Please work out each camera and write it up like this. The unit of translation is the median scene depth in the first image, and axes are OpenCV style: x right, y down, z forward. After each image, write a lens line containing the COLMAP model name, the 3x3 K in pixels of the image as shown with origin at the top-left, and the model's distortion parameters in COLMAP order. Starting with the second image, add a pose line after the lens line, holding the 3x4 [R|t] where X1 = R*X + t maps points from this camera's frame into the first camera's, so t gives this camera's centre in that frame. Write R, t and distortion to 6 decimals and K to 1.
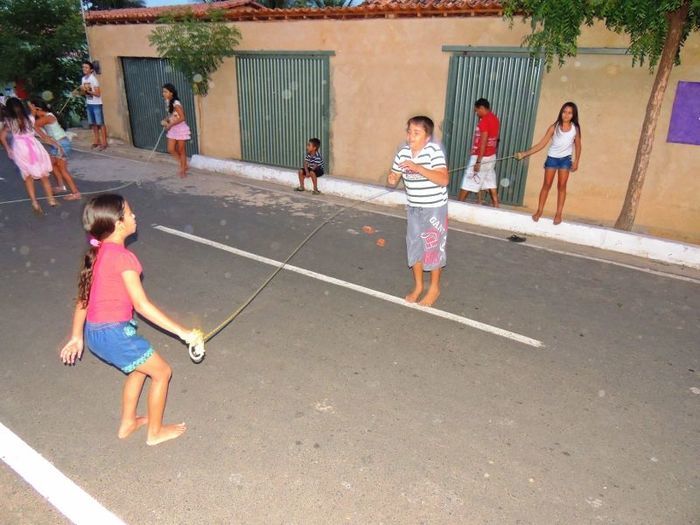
lens RADIAL K [[498.2, 0, 350.0], [0, 498.2, 262.5], [0, 0, 1]] dist [-0.023229, 0.000159]
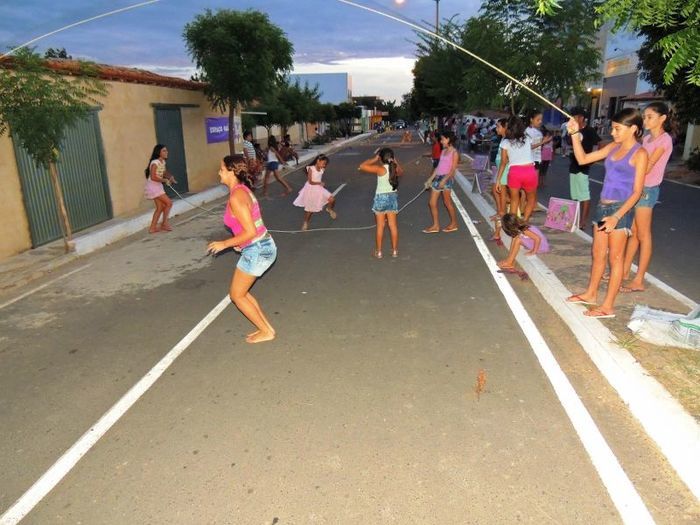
lens RADIAL K [[498.2, 0, 350.0], [0, 498.2, 262.5], [0, 0, 1]] dist [-0.023229, 0.000159]
pose [[-0.445422, -0.262718, 0.855908, -0.962908], [0.357923, 0.824014, 0.439194, -0.310156], [-0.820665, 0.501976, -0.273001, 0.745670]]
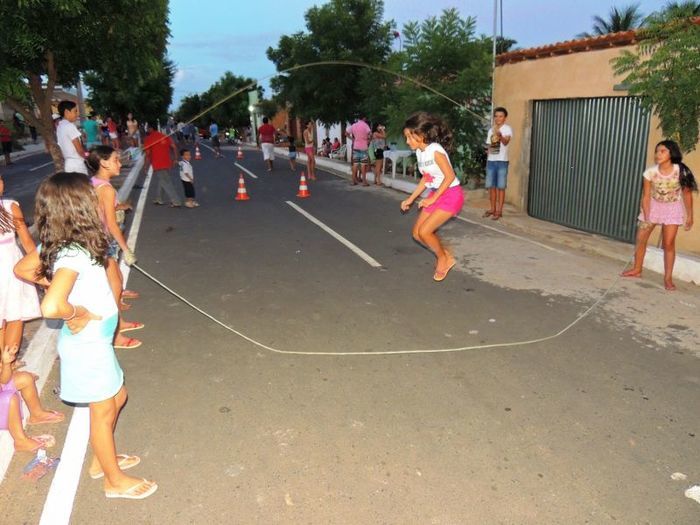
lens RADIAL K [[498.2, 0, 350.0], [0, 498.2, 262.5], [0, 0, 1]] dist [-0.023229, 0.000159]
pose [[0.784793, 0.128734, -0.606240, -0.191004], [-0.189117, 0.981278, -0.036443, -0.089037], [0.590199, 0.143251, 0.794446, 0.260549]]
